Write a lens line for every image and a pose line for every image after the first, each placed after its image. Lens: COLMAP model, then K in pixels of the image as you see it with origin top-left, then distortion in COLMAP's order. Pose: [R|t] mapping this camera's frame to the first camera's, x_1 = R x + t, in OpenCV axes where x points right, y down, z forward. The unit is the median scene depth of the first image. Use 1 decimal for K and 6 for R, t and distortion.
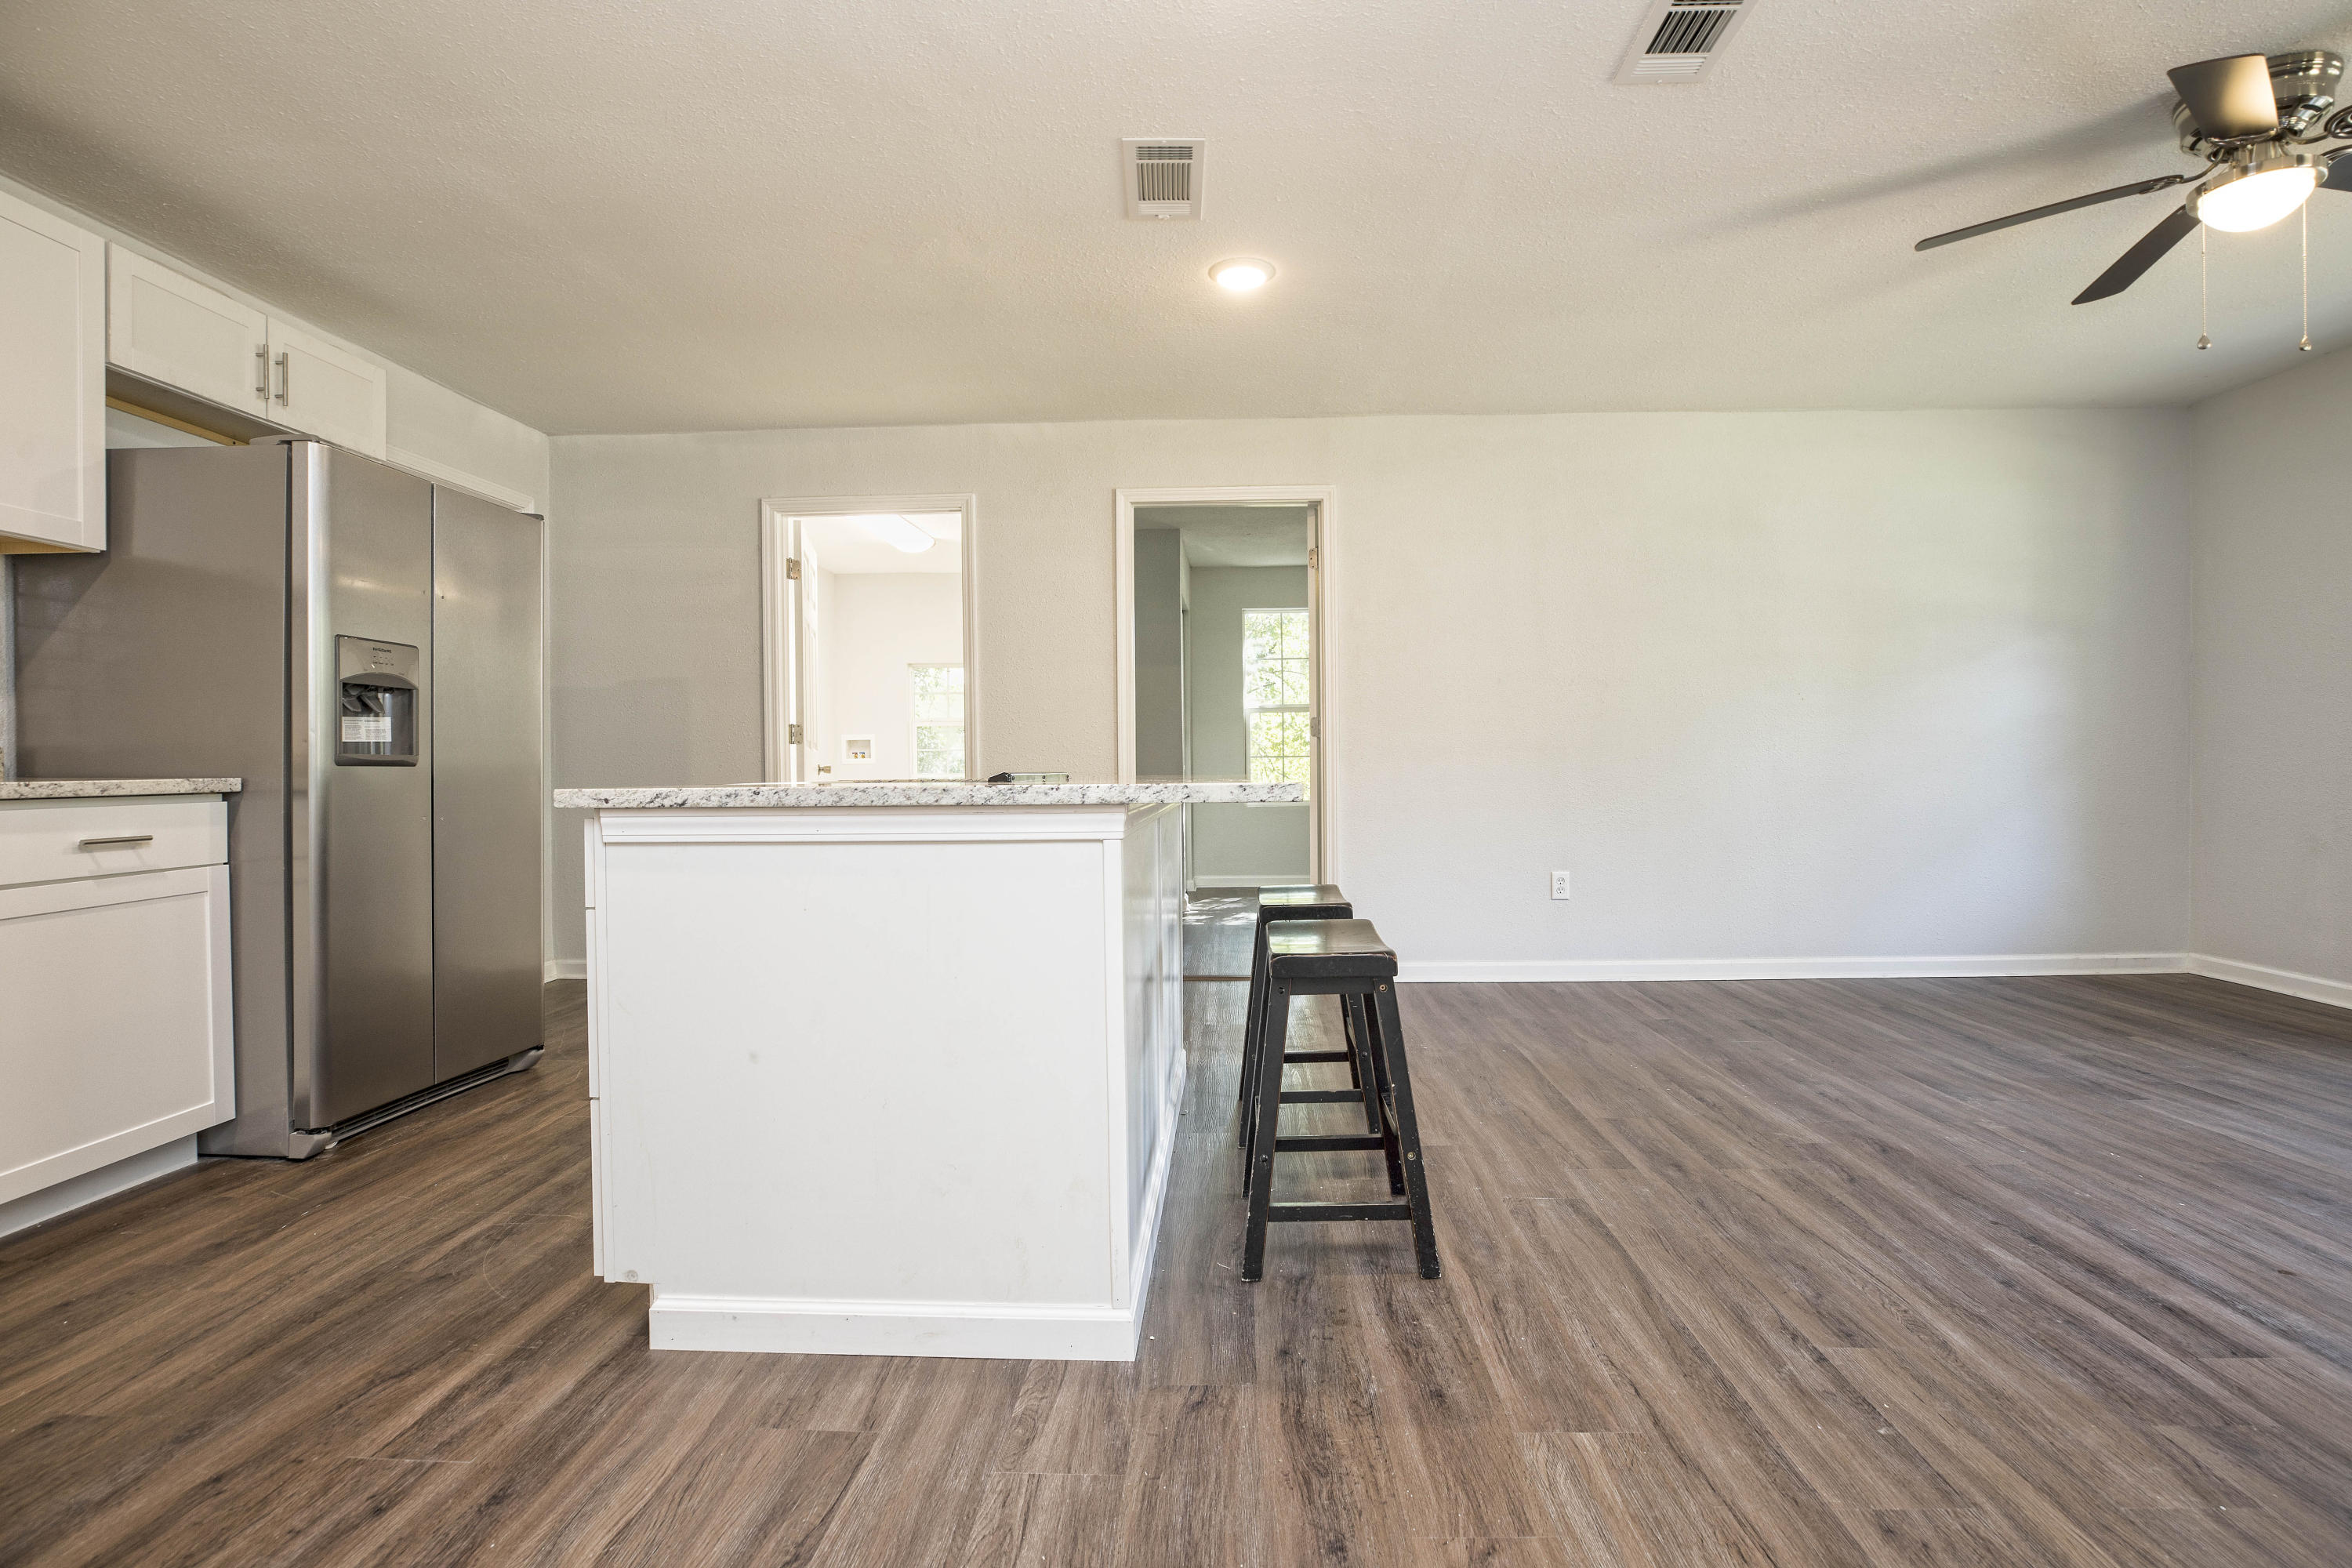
lens RADIAL K [[1133.7, 0, 1192.0], [0, 1133.7, 782.1], [0, 0, 1]] dist [-0.042292, 0.012207]
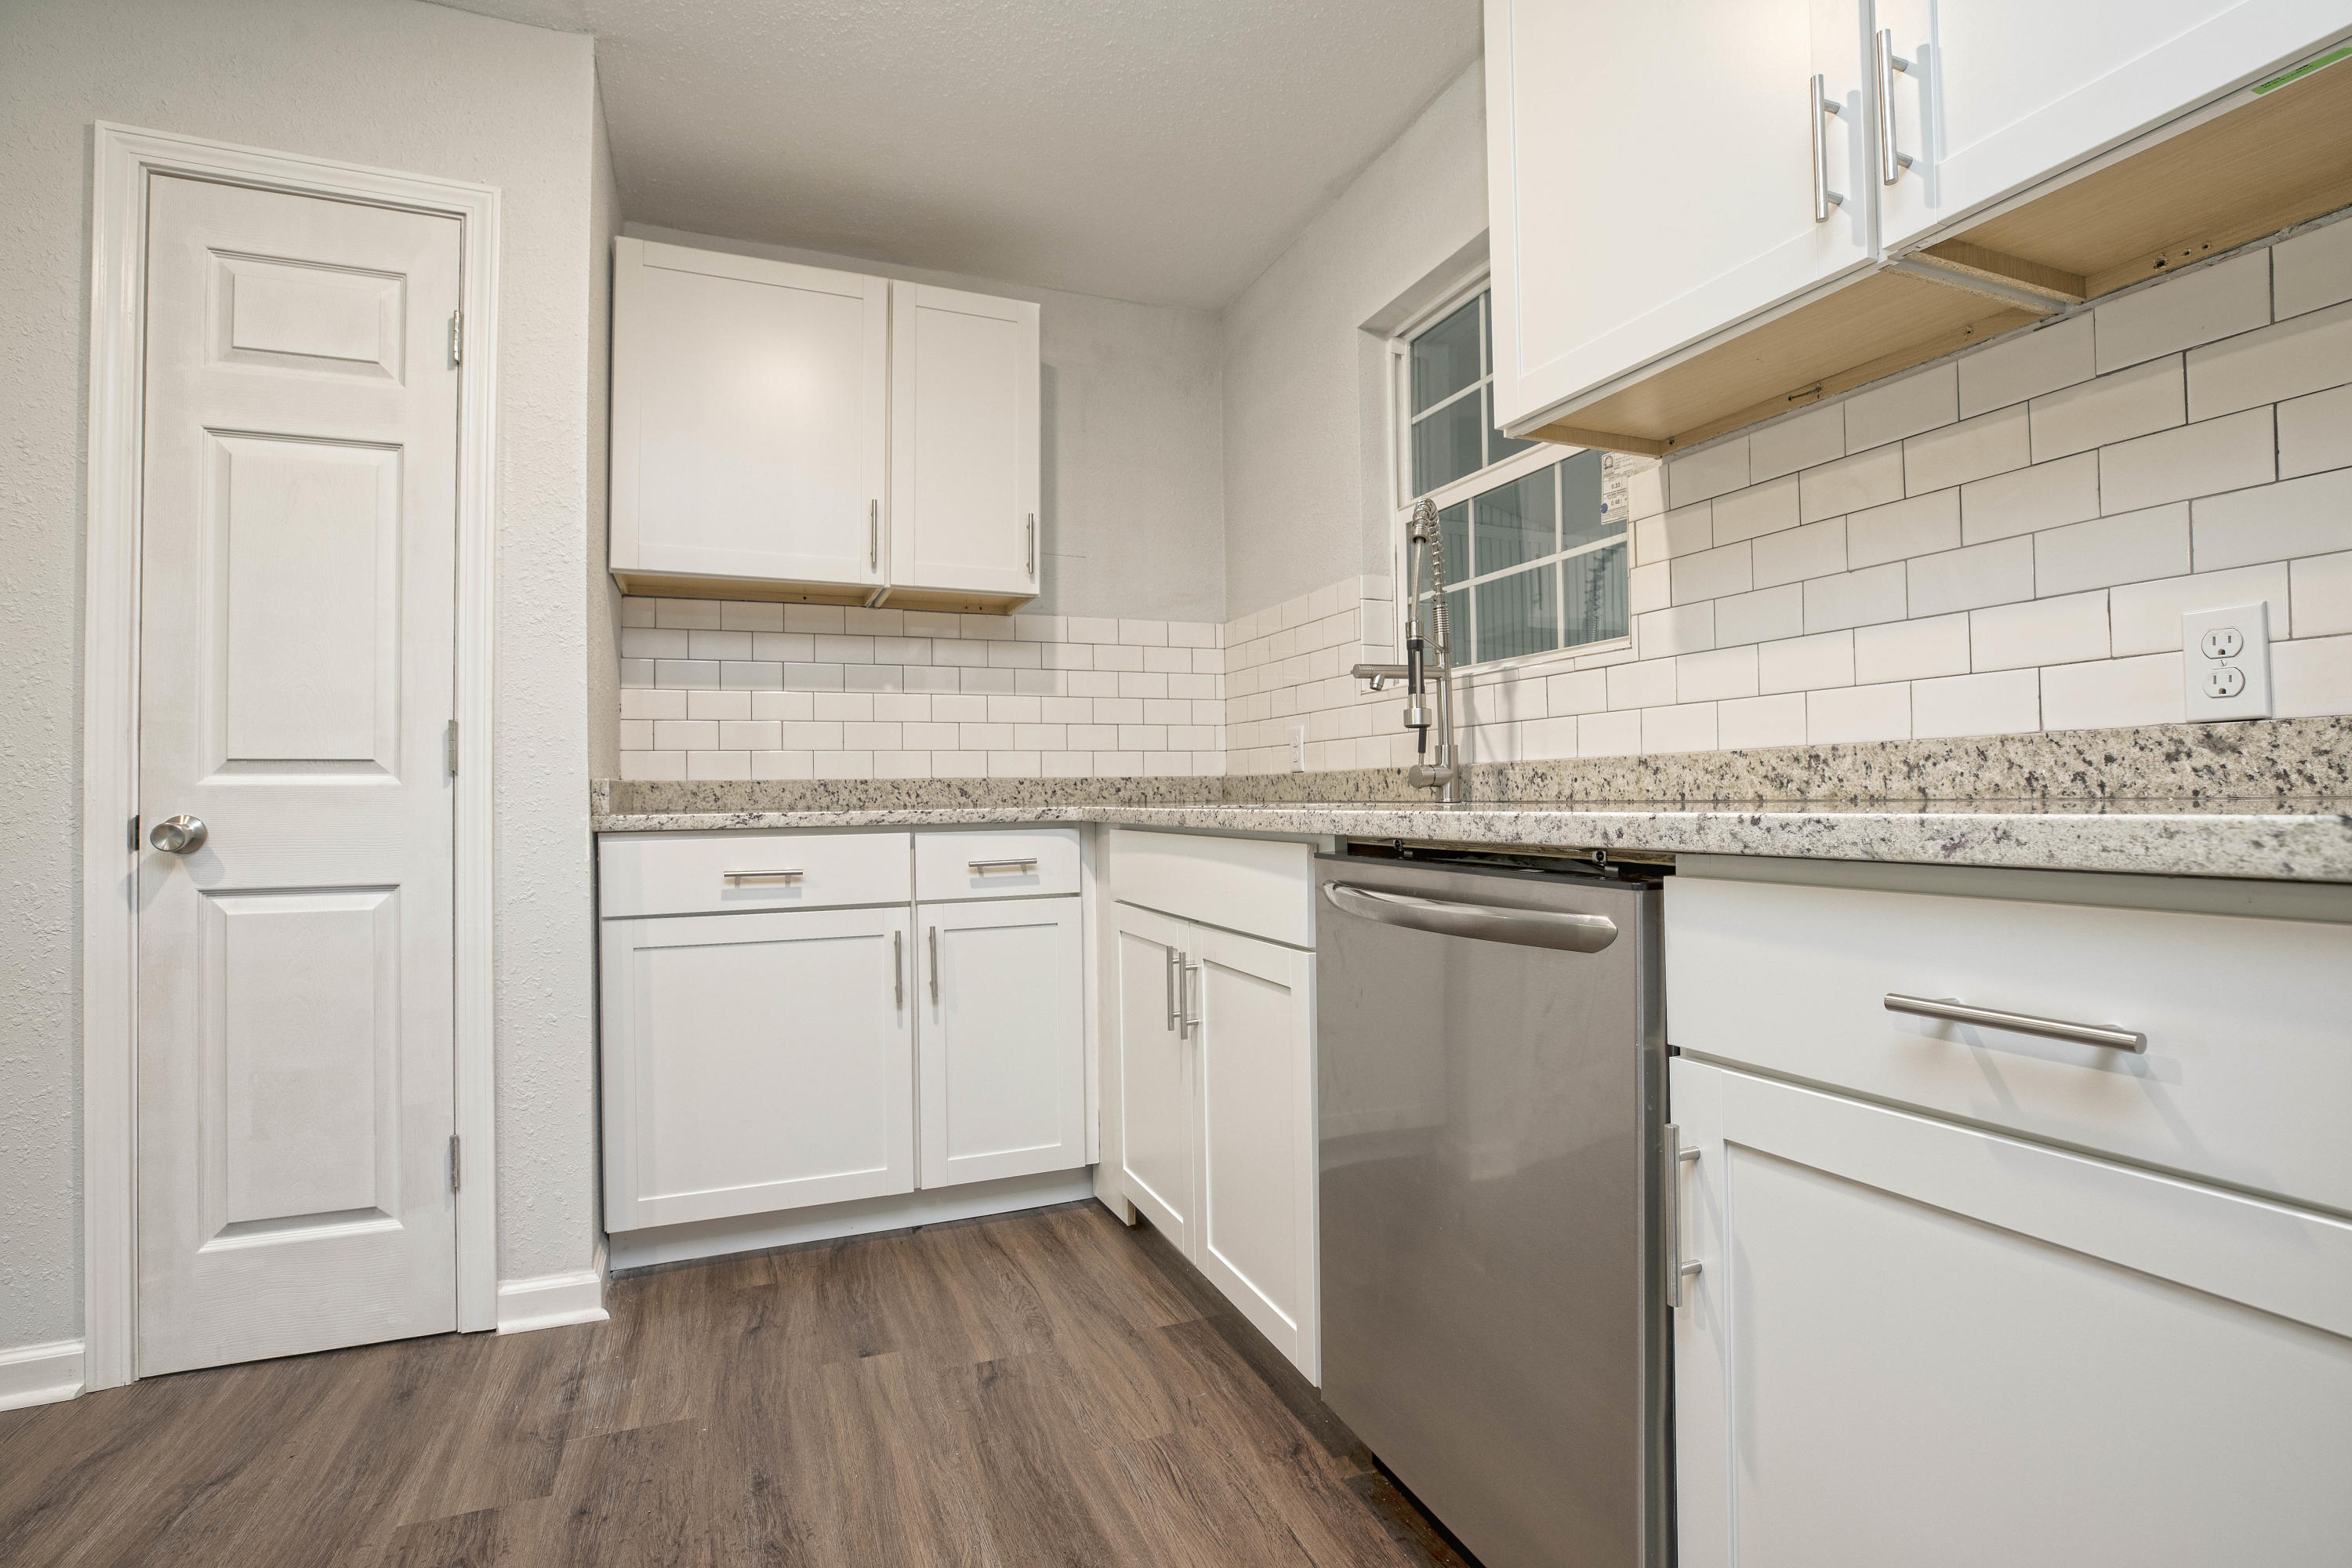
lens RADIAL K [[1133.7, 0, 1188.6], [0, 1133.7, 779.4], [0, 0, 1]] dist [-0.042292, 0.012207]
pose [[-0.912206, 0.009731, -0.409616, -0.703239], [0.010302, 0.999947, 0.000815, -0.013950], [0.409602, -0.003477, -0.912258, 1.254963]]
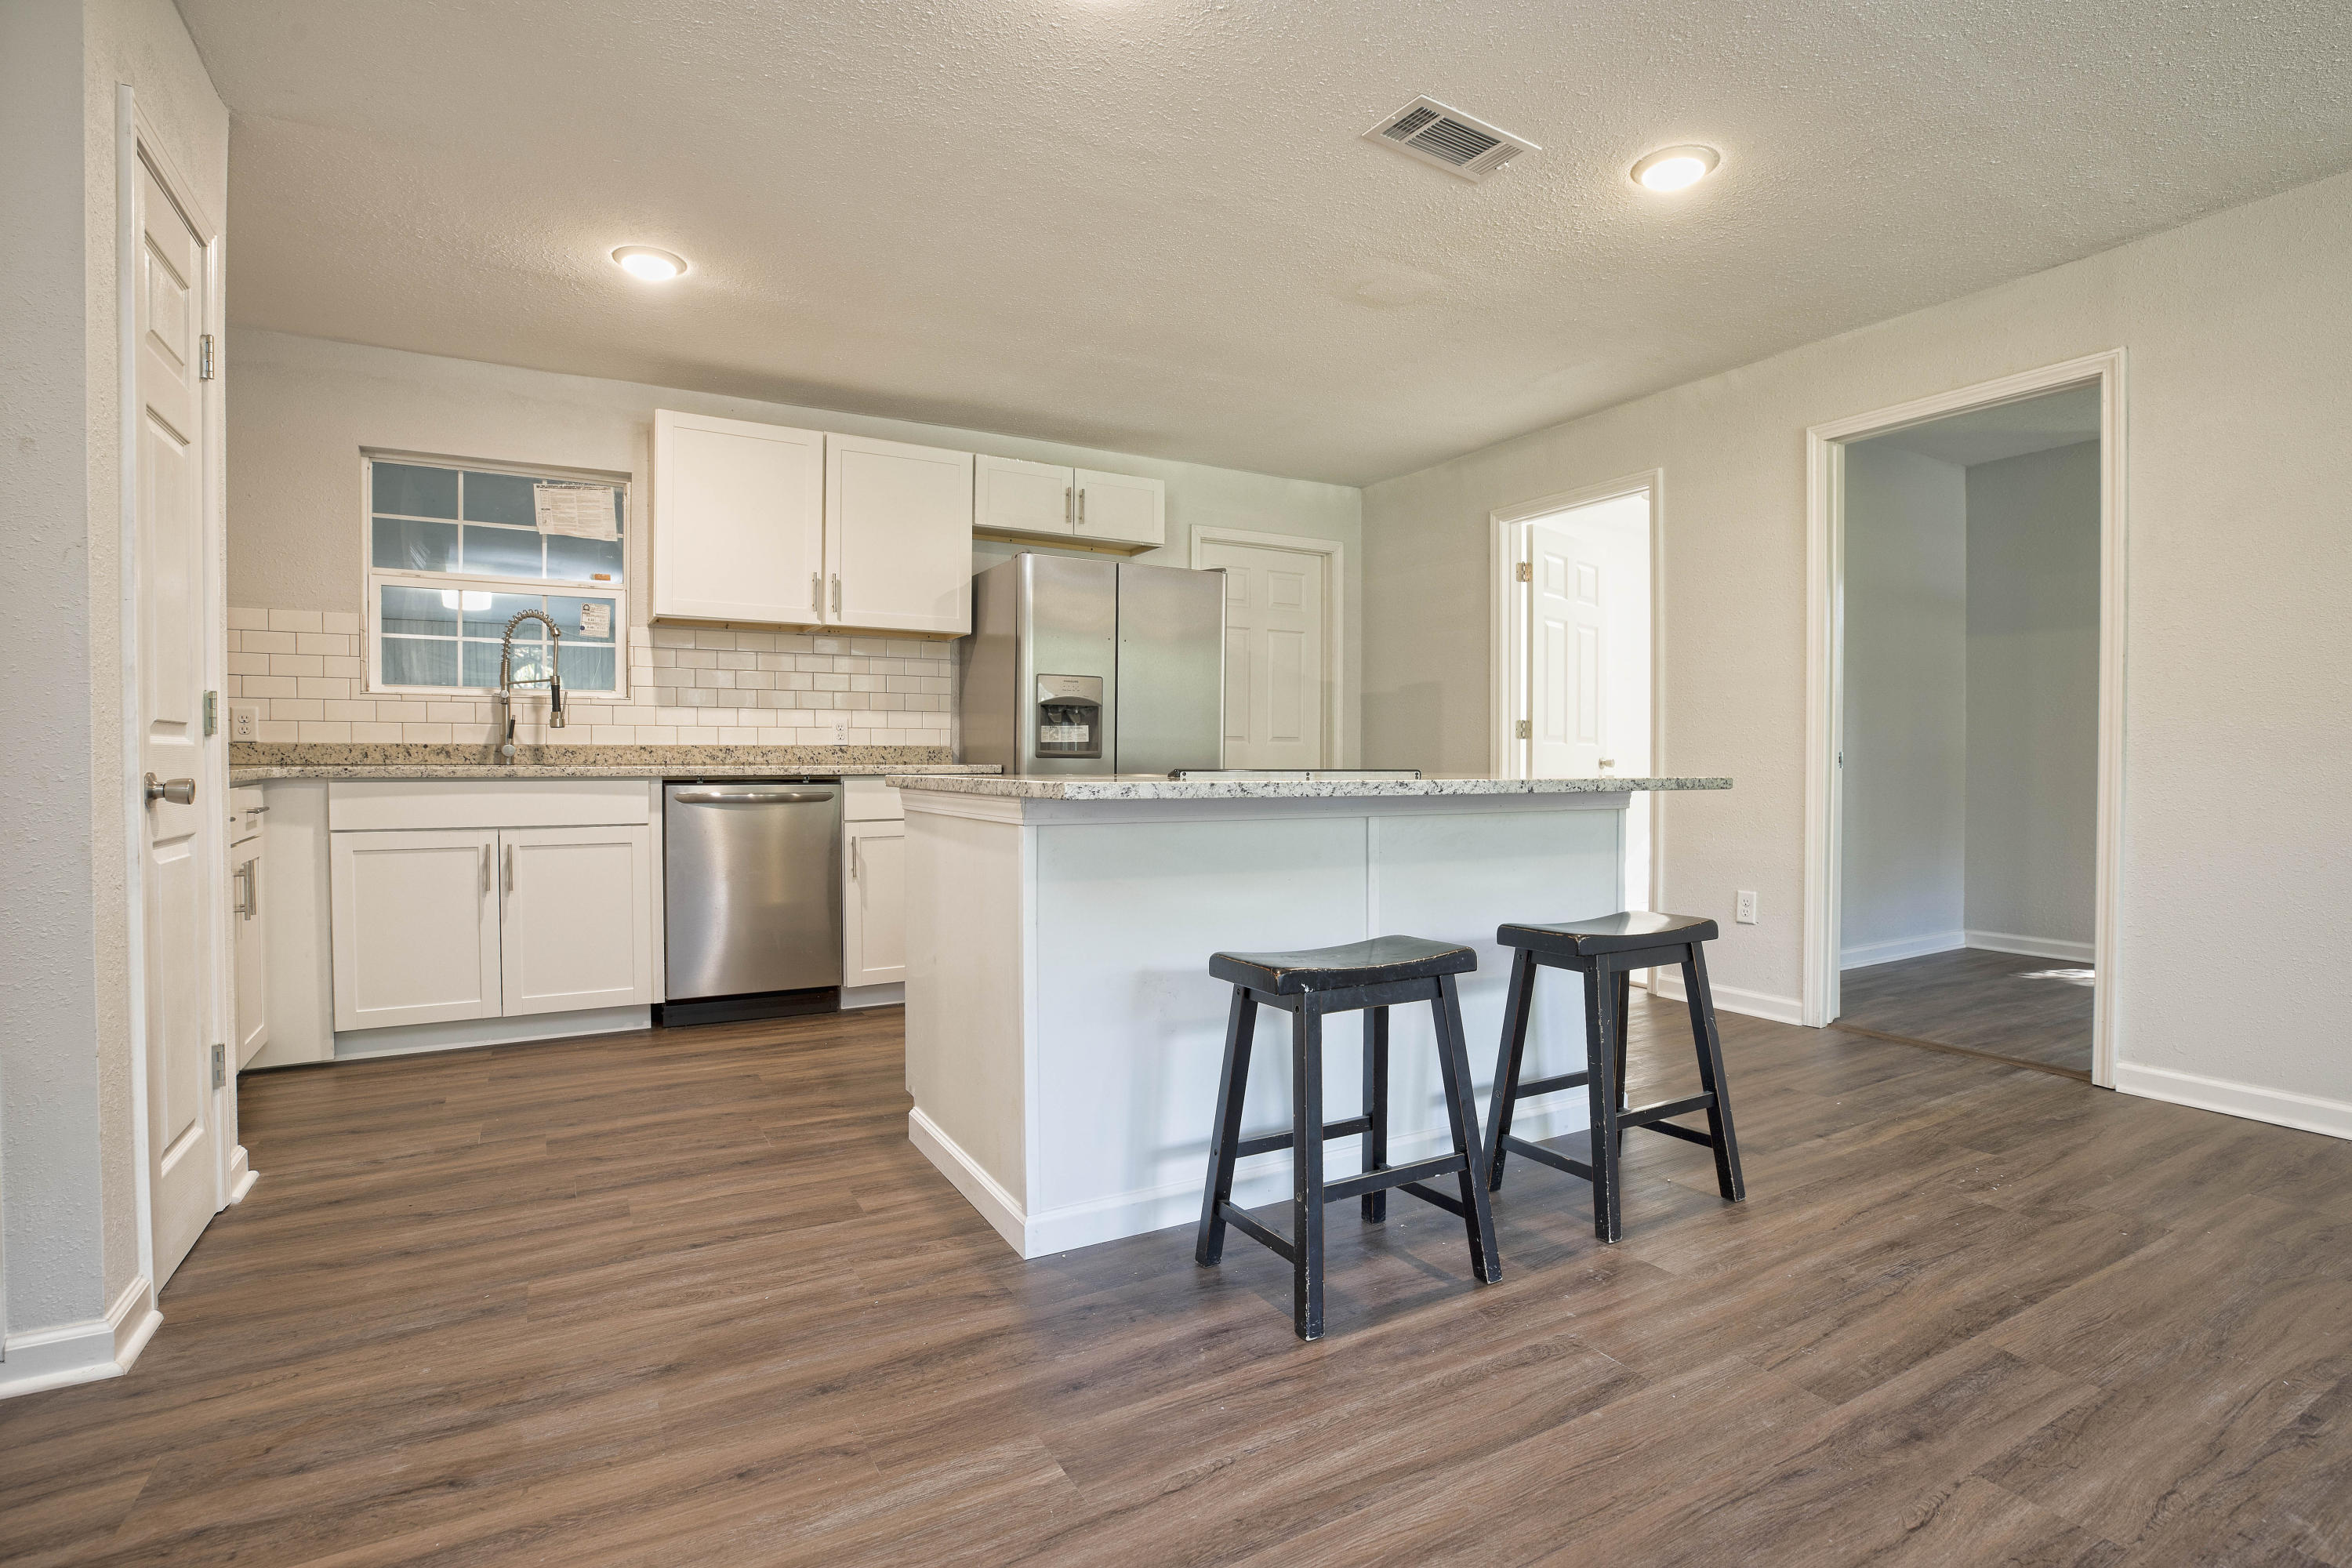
lens RADIAL K [[1133.7, 0, 1188.5], [0, 1133.7, 779.2], [0, 0, 1]] dist [-0.042292, 0.012207]
pose [[0.530763, 0.023769, -0.847187, 0.853999], [-0.018495, 0.999693, 0.016461, -0.017842], [0.847318, 0.006932, 0.531040, 0.410876]]
